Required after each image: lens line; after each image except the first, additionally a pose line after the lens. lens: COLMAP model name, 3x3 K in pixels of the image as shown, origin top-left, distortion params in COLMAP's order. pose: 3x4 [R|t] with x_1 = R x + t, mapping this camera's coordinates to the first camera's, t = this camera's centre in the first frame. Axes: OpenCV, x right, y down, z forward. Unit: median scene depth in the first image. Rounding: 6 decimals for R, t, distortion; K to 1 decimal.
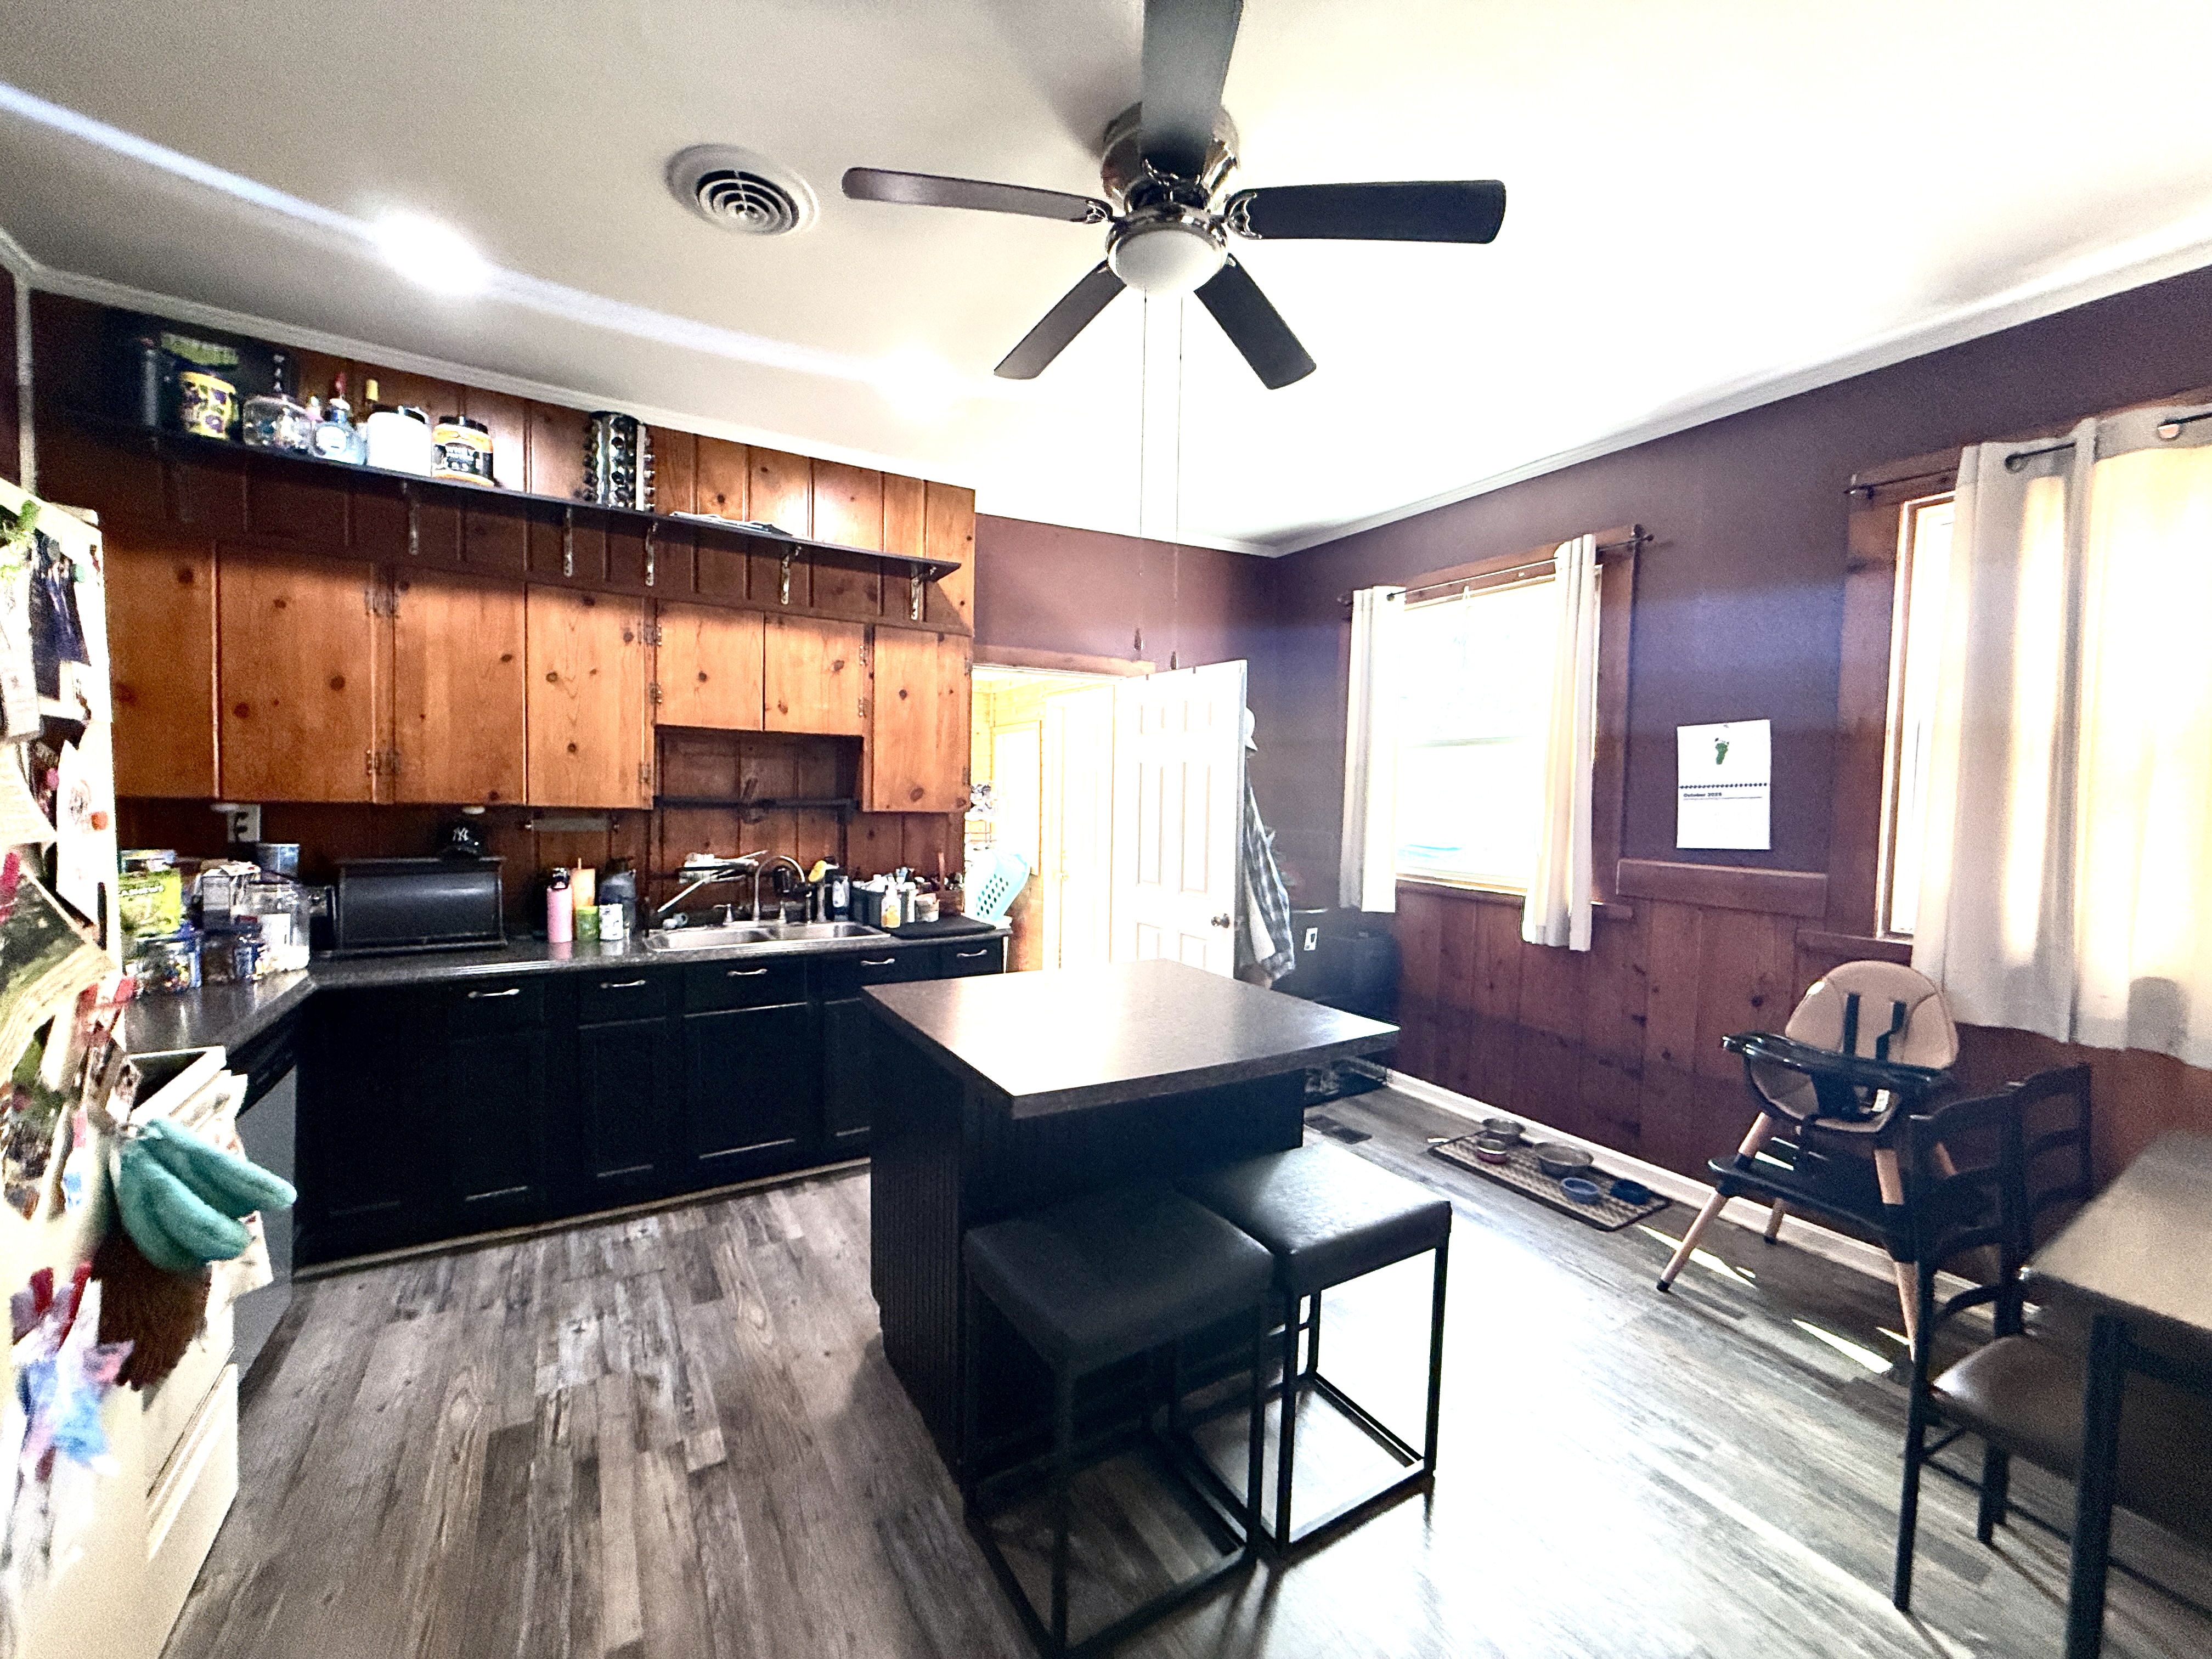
lens RADIAL K [[876.3, 0, 1098.1], [0, 876.3, 831.8], [0, 0, 1]] dist [-0.000418, 0.000226]
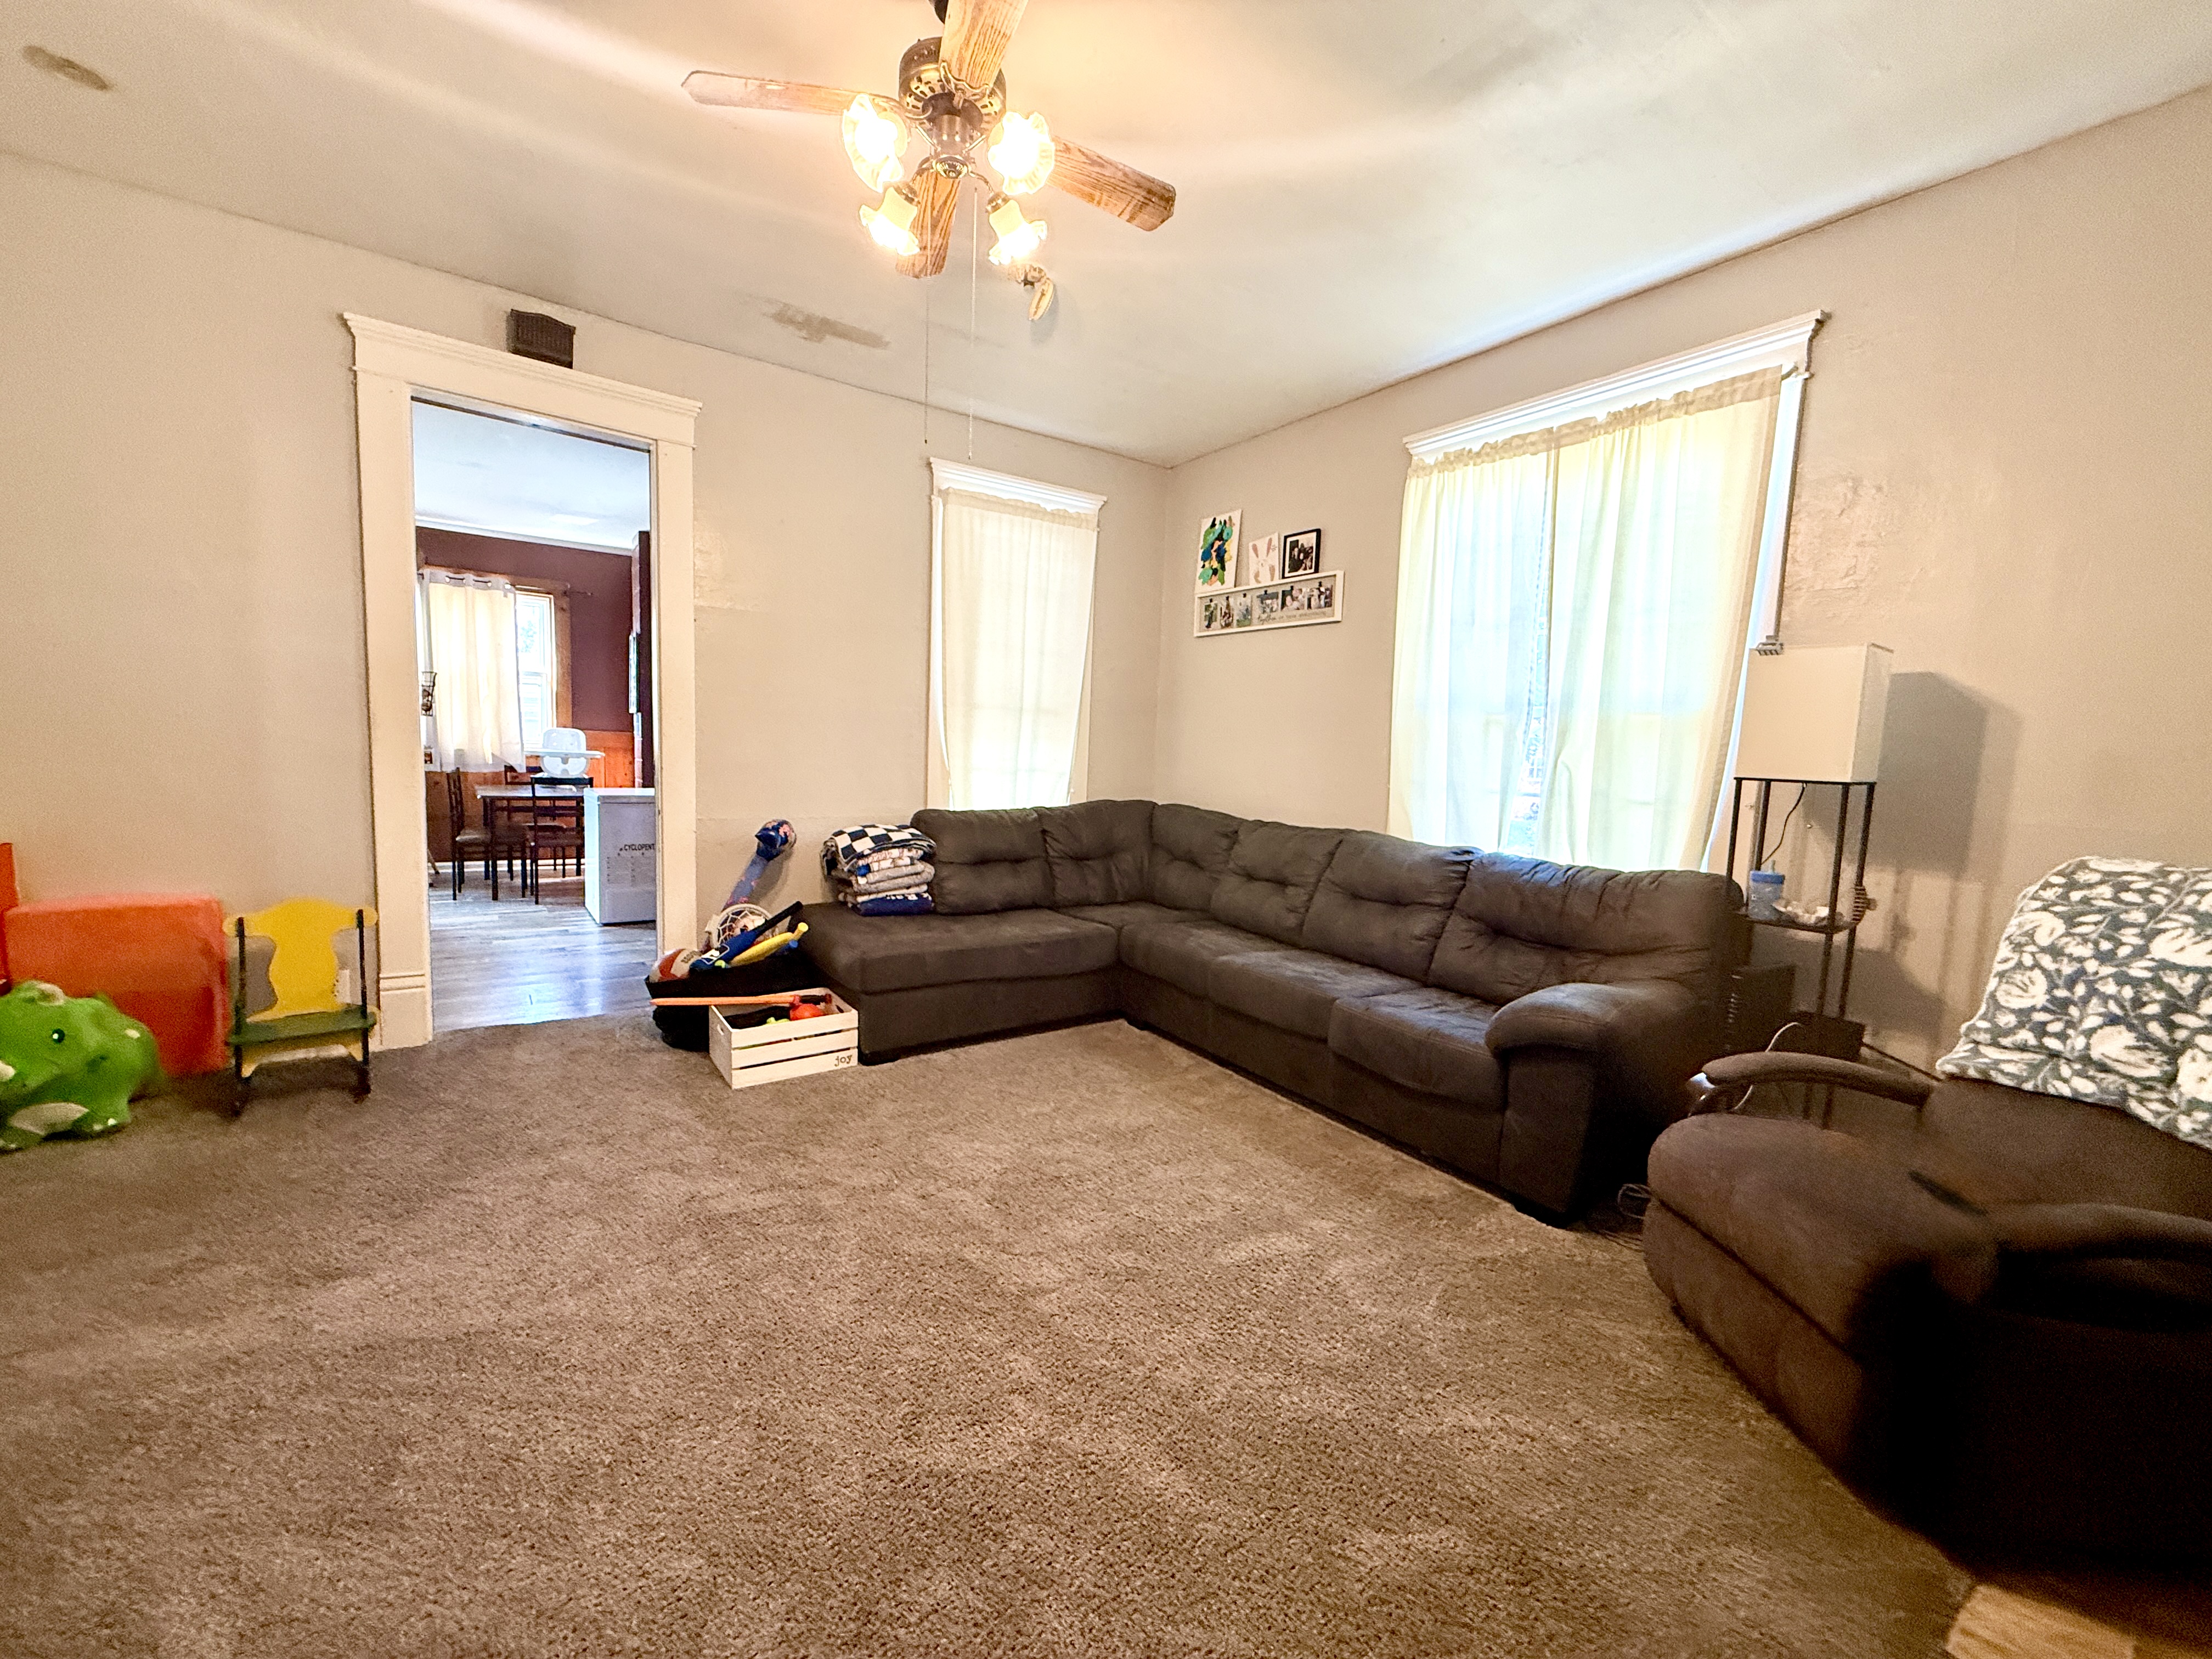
lens RADIAL K [[876.1, 0, 1098.6], [0, 876.1, 830.7], [0, 0, 1]] dist [-0.000630, 0.000238]
pose [[-0.080237, -0.116323, 0.989965, -1.651094], [0.008465, 0.993052, 0.117372, 0.078727], [-0.996740, 0.017798, -0.078694, -0.818531]]
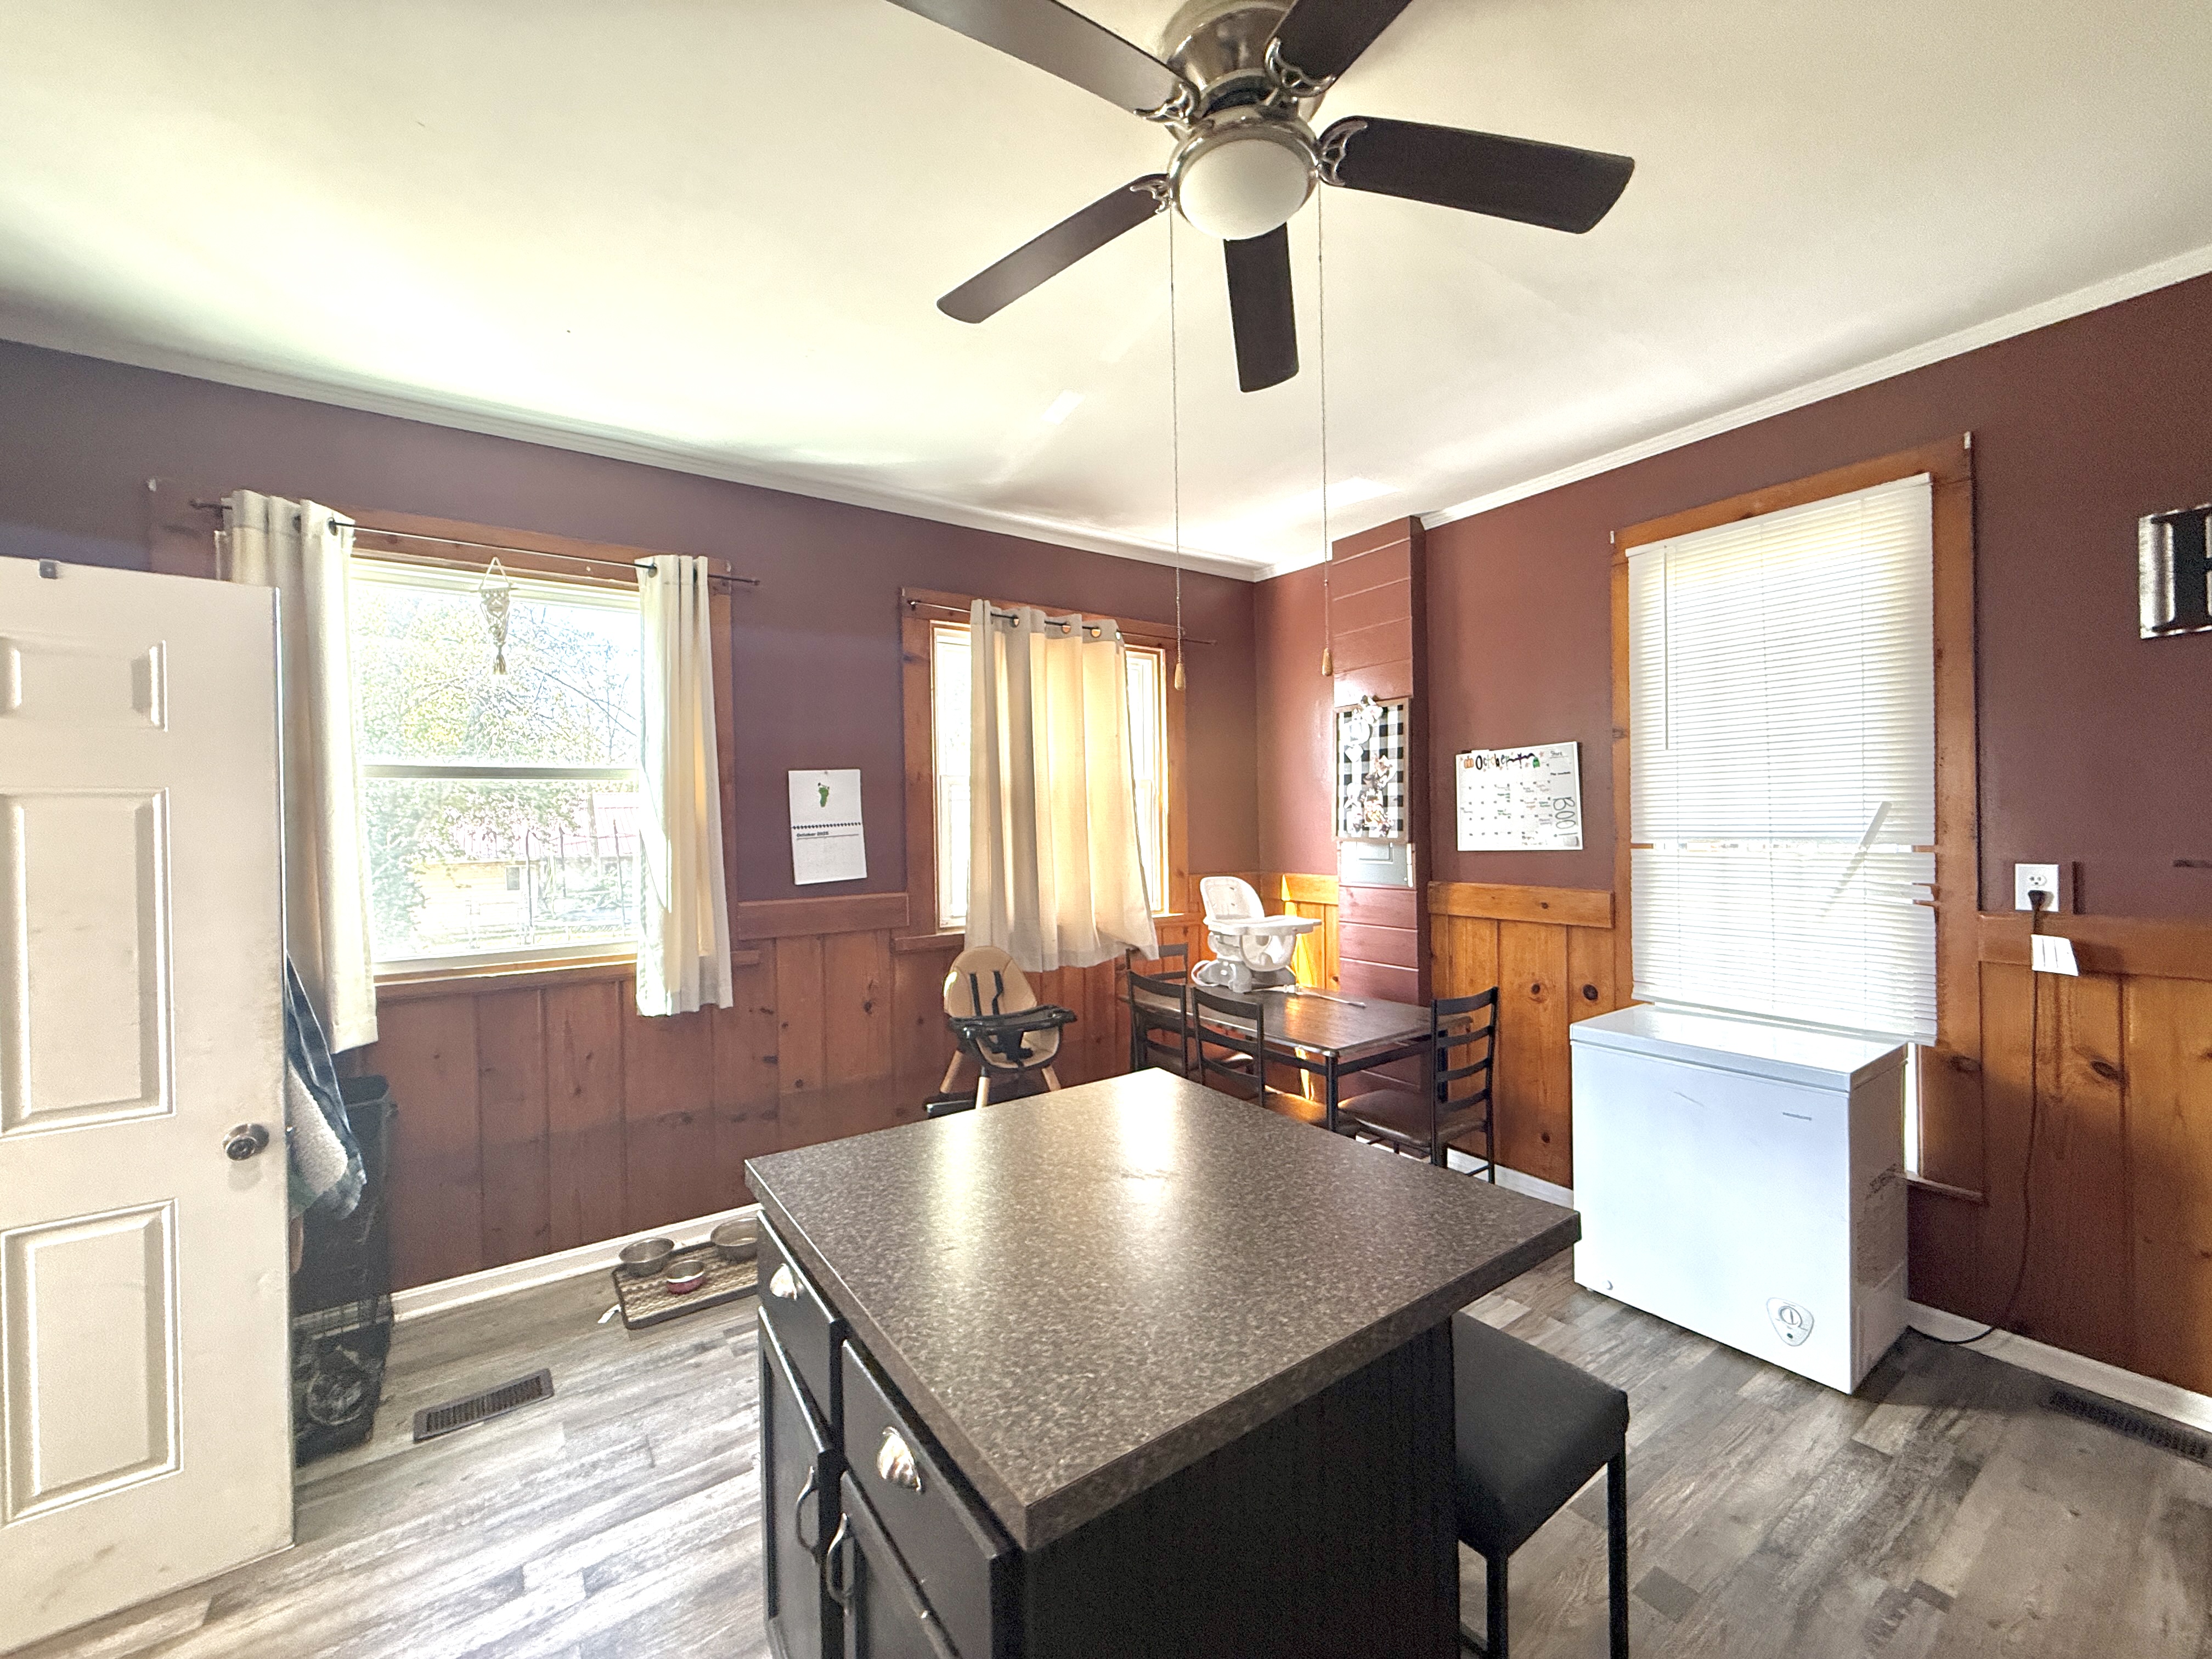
lens RADIAL K [[876.3, 0, 1098.1], [0, 876.3, 831.8], [0, 0, 1]] dist [-0.000418, 0.000226]
pose [[-0.069218, -0.028584, 0.997192, -0.441114], [0.066405, 0.997240, 0.033194, -0.060000], [-0.995389, 0.068517, -0.067129, 0.742575]]
